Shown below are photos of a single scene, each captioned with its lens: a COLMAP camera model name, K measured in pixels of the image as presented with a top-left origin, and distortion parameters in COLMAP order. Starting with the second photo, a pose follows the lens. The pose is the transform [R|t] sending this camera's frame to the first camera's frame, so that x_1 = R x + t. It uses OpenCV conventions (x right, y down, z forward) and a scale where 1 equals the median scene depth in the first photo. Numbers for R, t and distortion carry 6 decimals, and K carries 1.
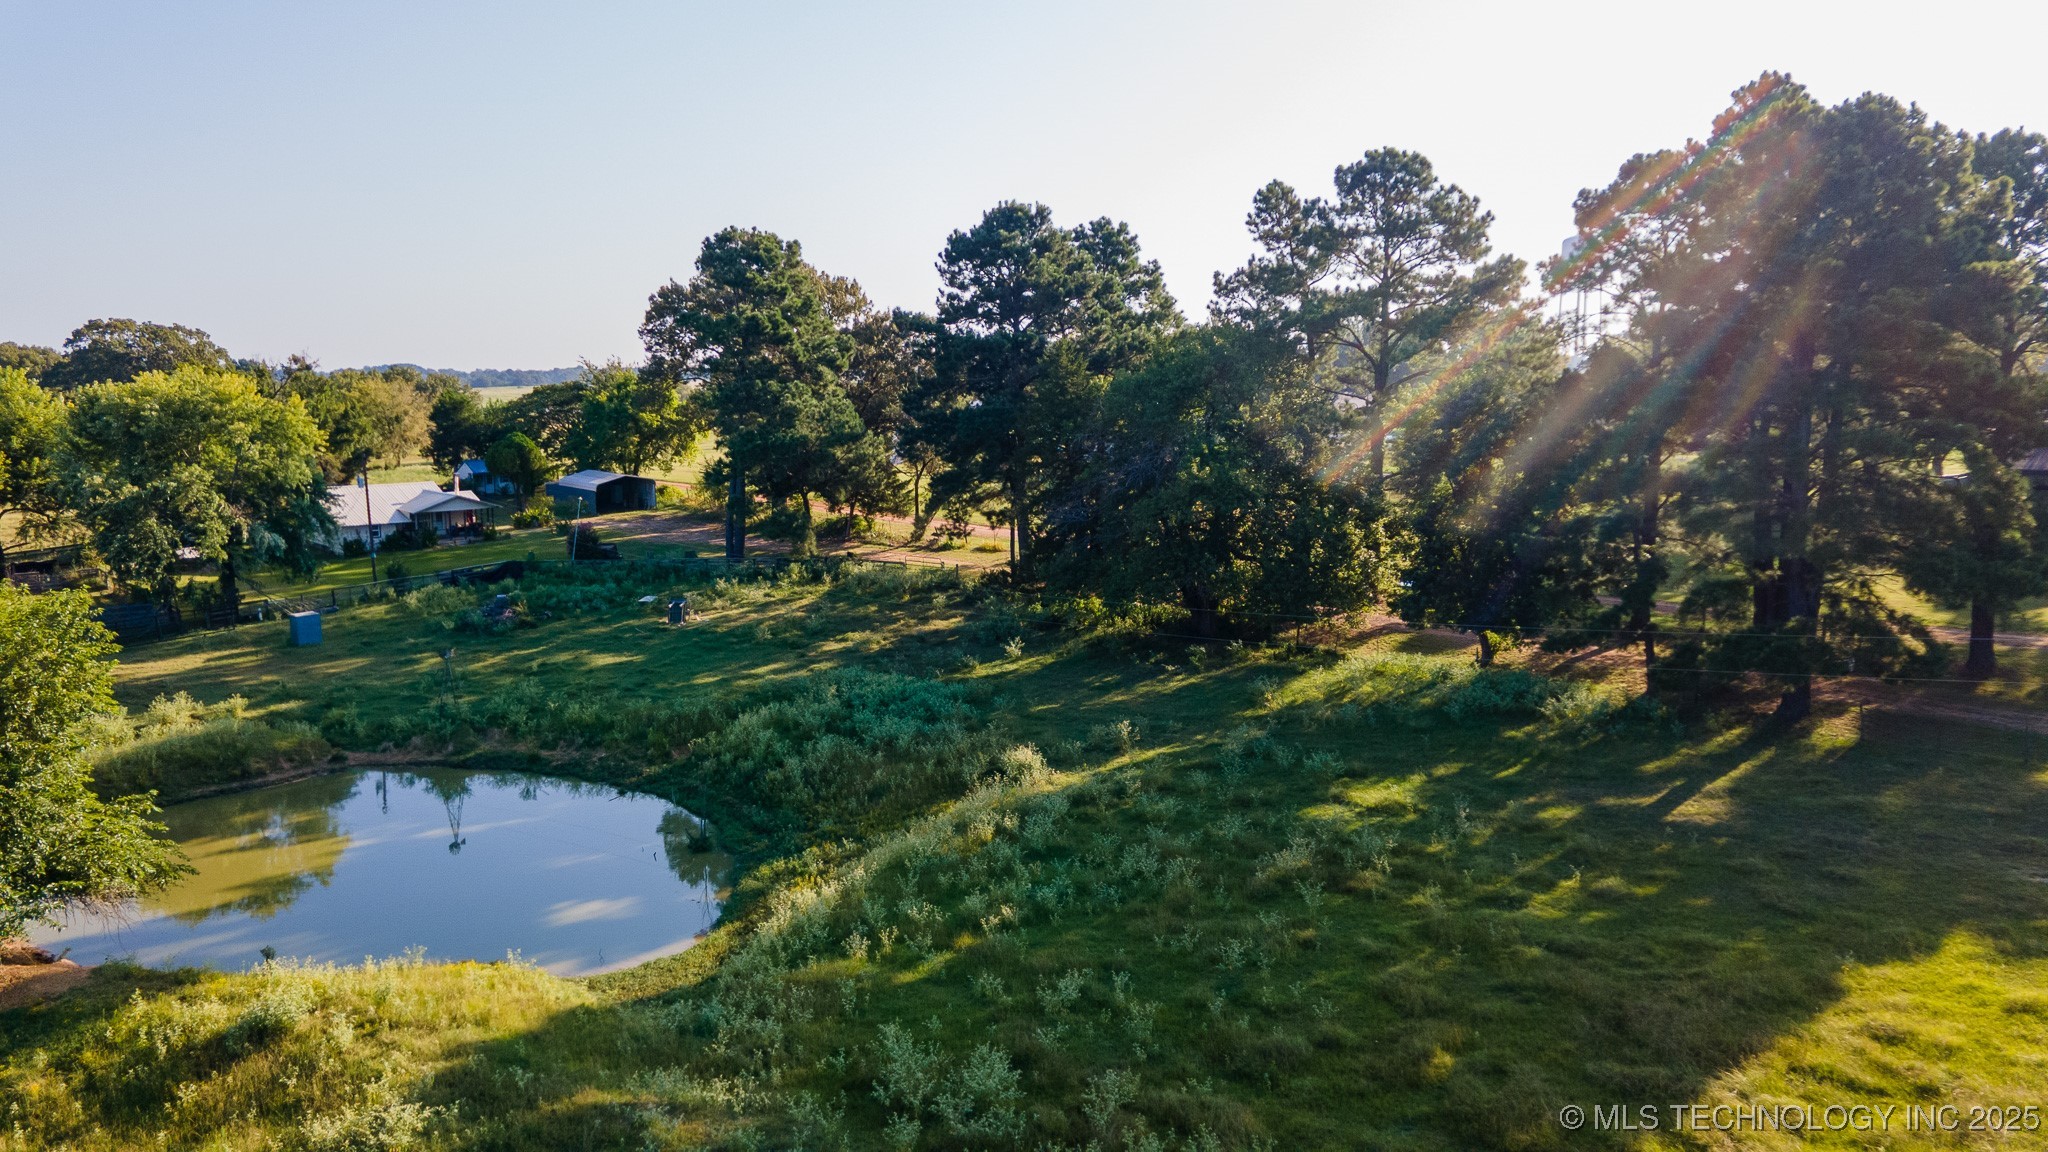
lens RADIAL K [[1475.2, 0, 1006.3], [0, 1475.2, 581.4], [0, 0, 1]] dist [0.039238, 0.002159]
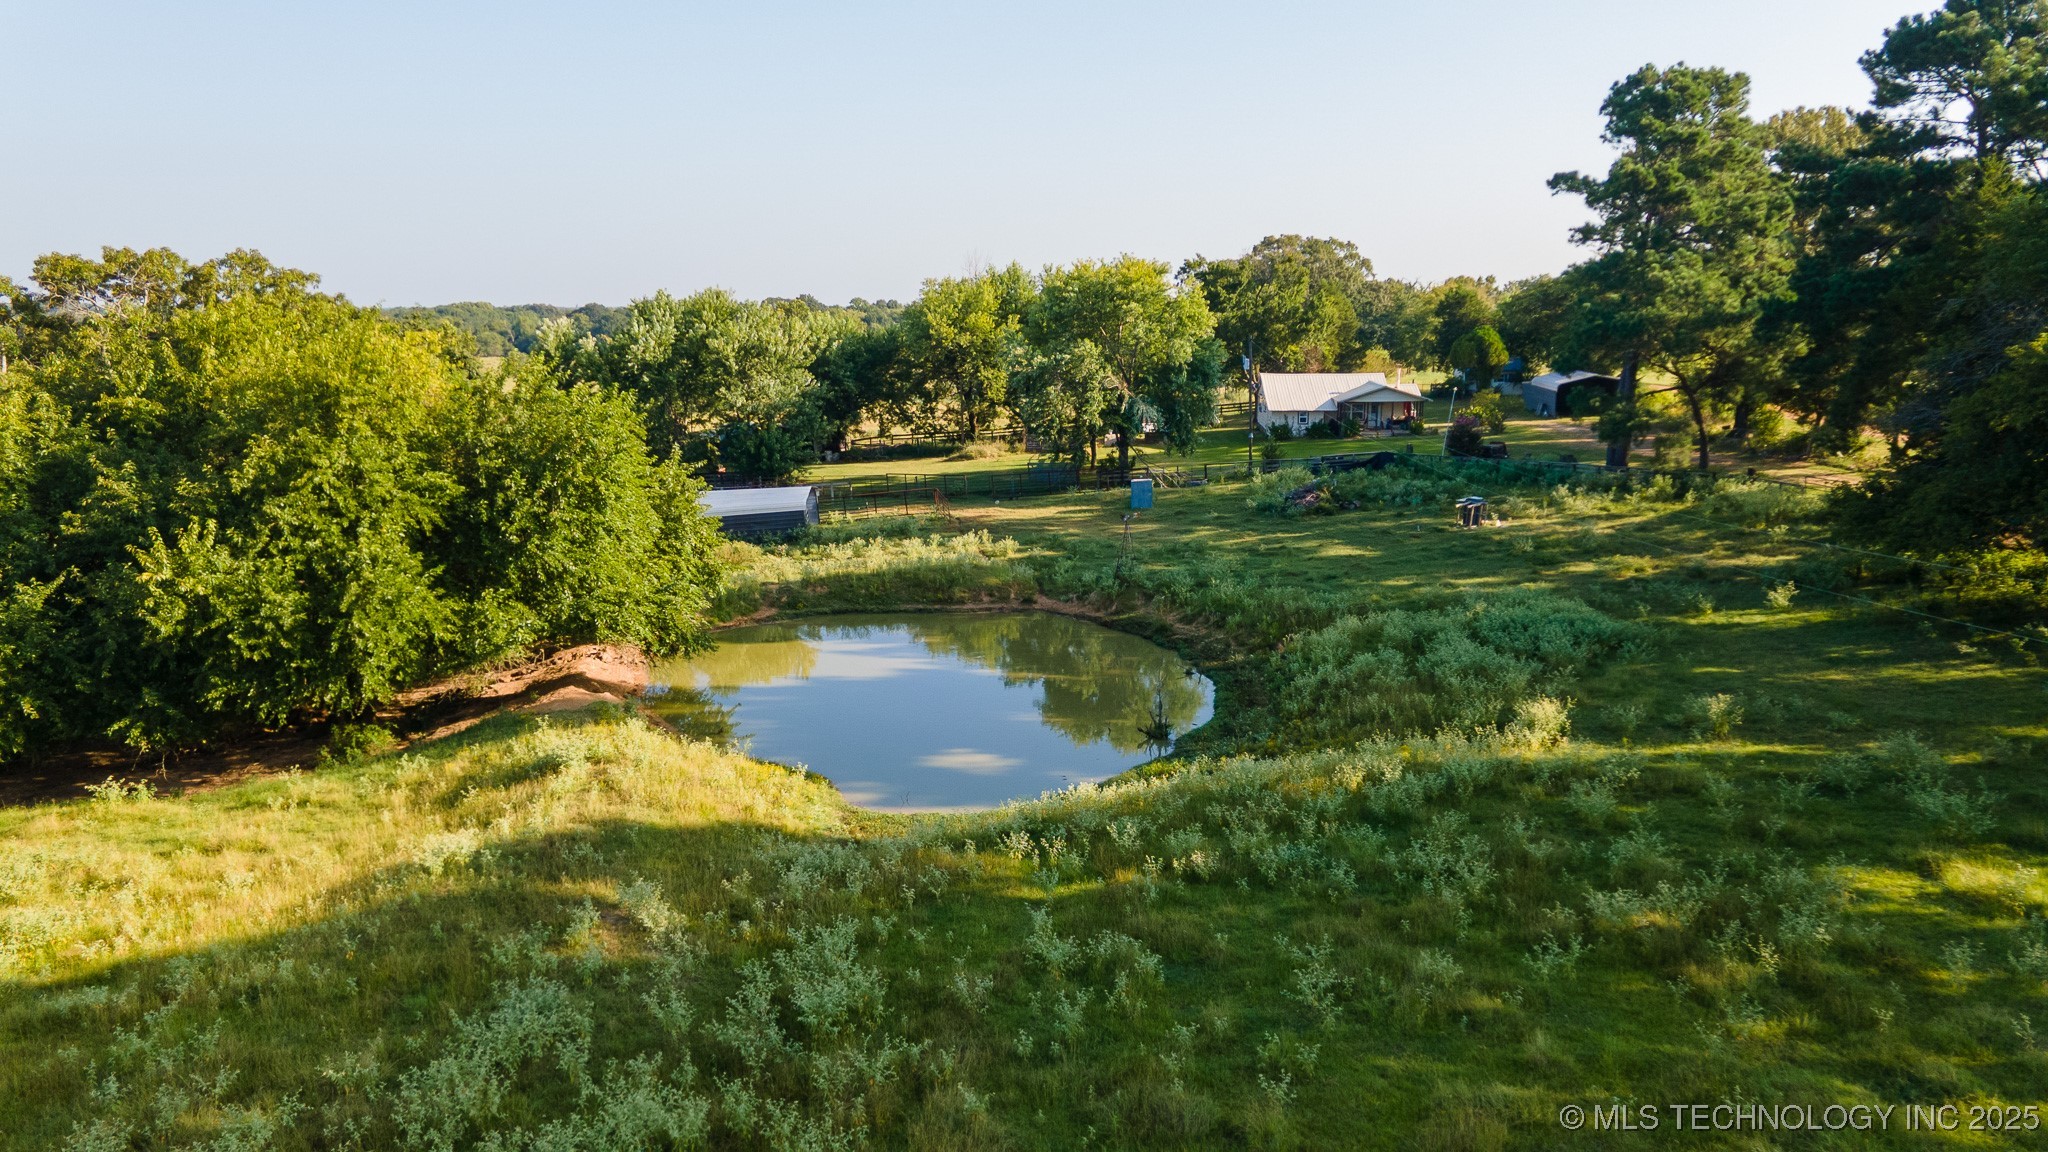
lens RADIAL K [[1475.2, 0, 1011.2], [0, 1475.2, 582.9], [0, 0, 1]] dist [0.039238, 0.002159]
pose [[0.692406, 0.131861, -0.709357, 0.201580], [-0.095370, 0.991258, 0.091172, 0.006364], [0.715178, 0.004523, 0.698928, 0.161558]]
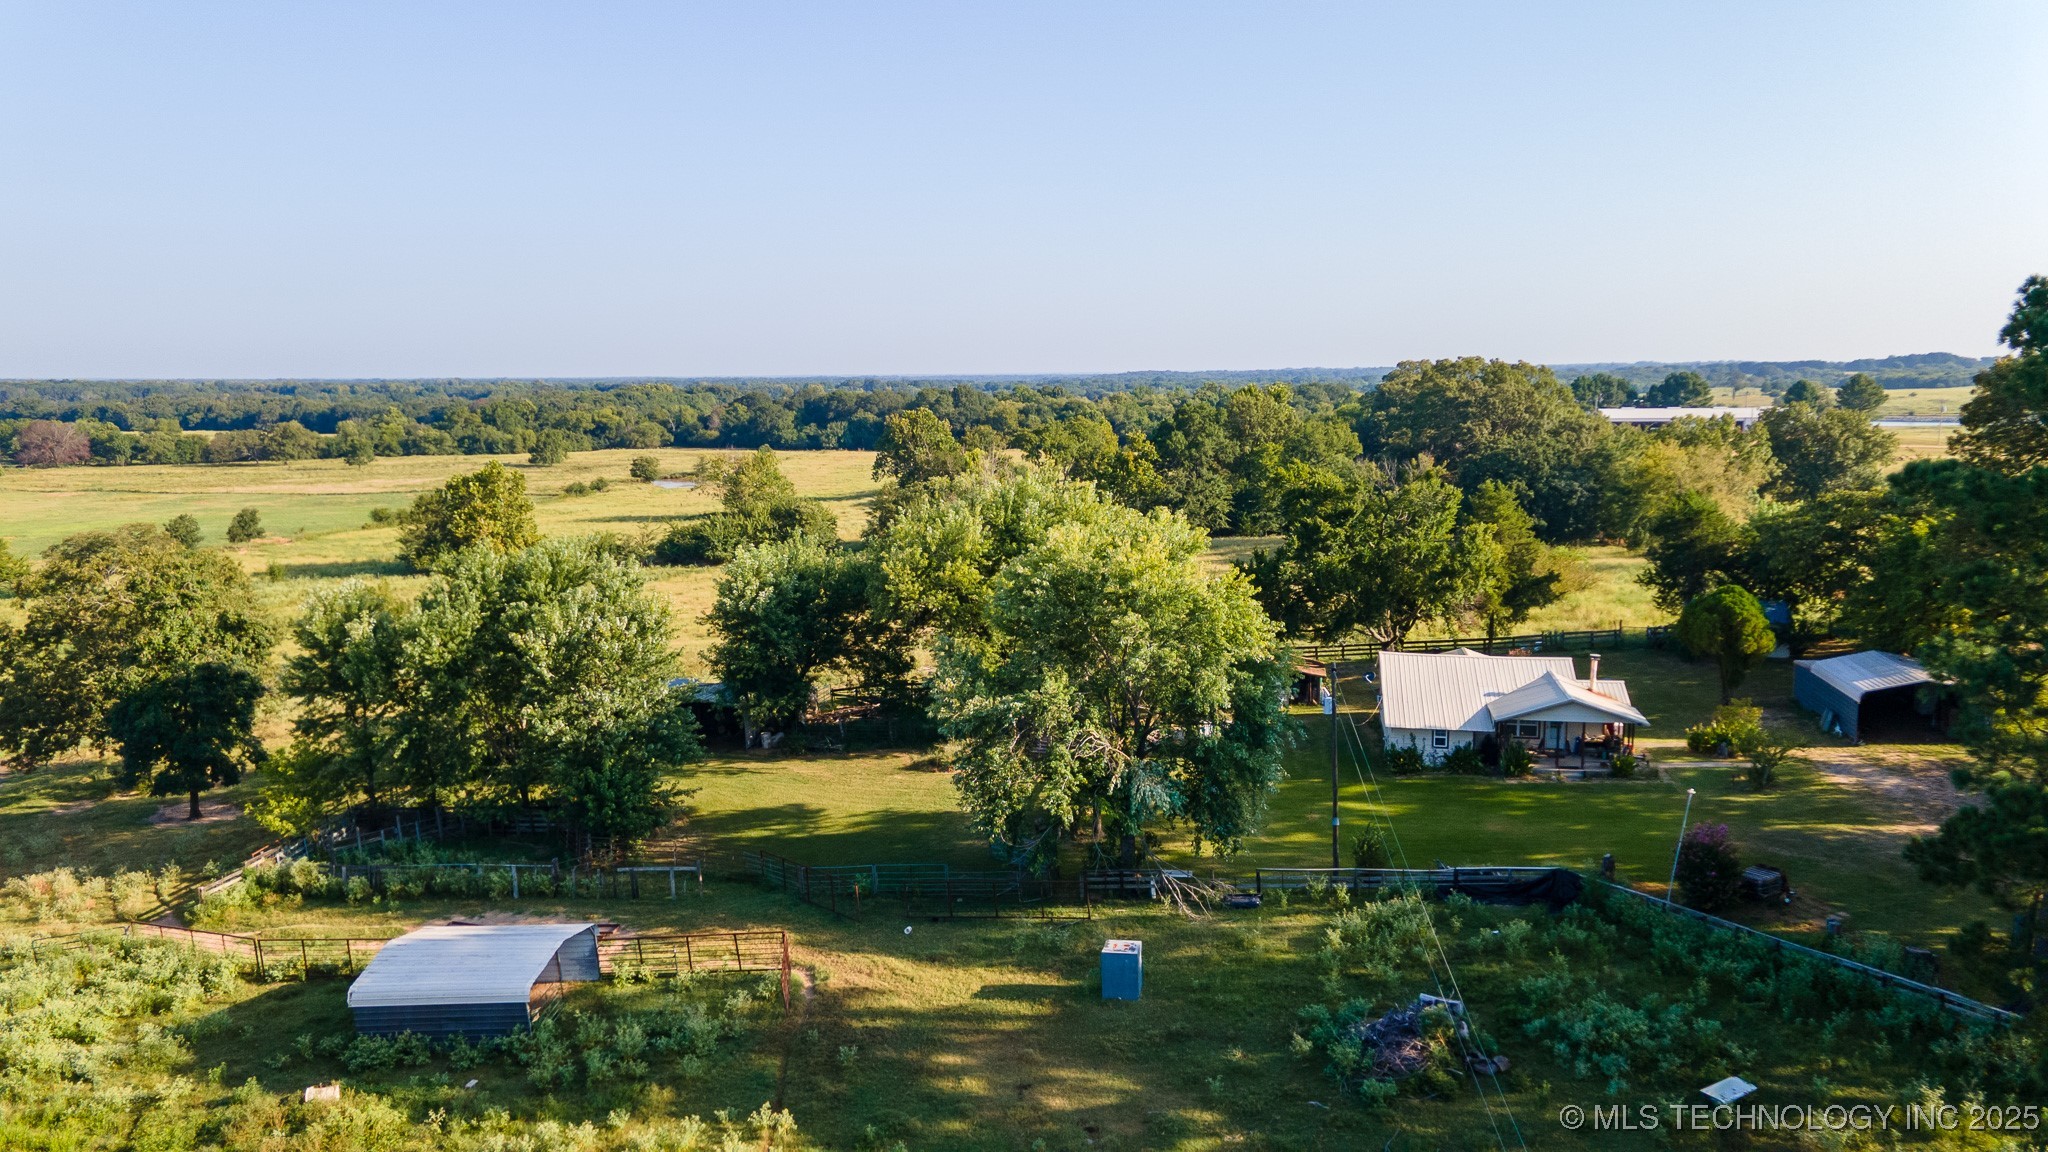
lens RADIAL K [[1475.2, 0, 1013.3], [0, 1475.2, 569.9], [0, 0, 1]] dist [0.039238, 0.002159]
pose [[0.594013, 0.104800, -0.797600, -0.021067], [-0.104758, 0.993113, 0.052471, -0.141324], [0.797605, 0.052386, 0.600900, 0.511622]]
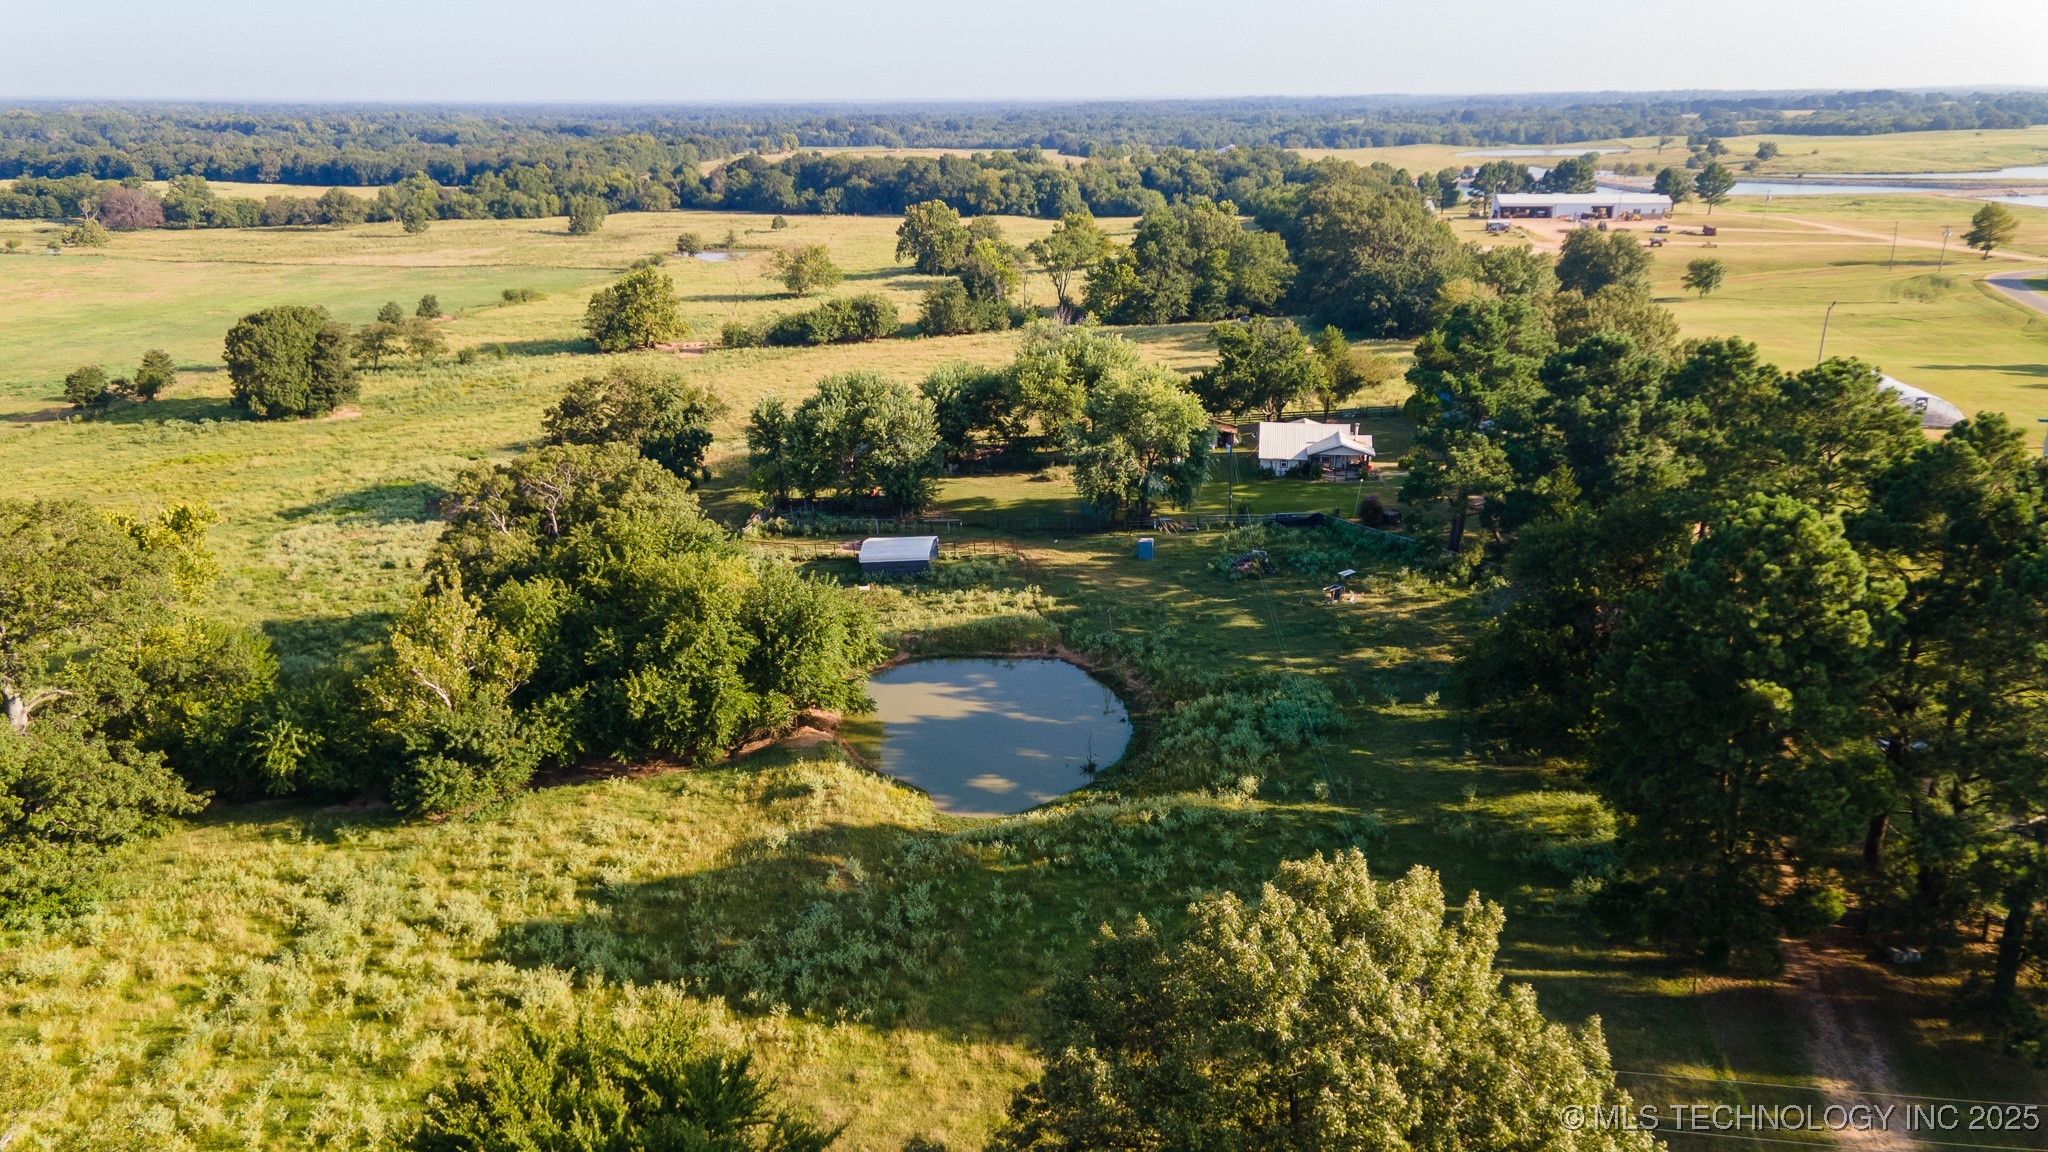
lens RADIAL K [[1475.2, 0, 1012.2], [0, 1475.2, 588.8], [0, 0, 1]] dist [0.039238, 0.002159]
pose [[0.618318, 0.248242, -0.745693, 0.589340], [-0.104571, 0.966356, 0.234992, -0.258906], [0.778940, -0.067323, 0.623474, -0.126584]]
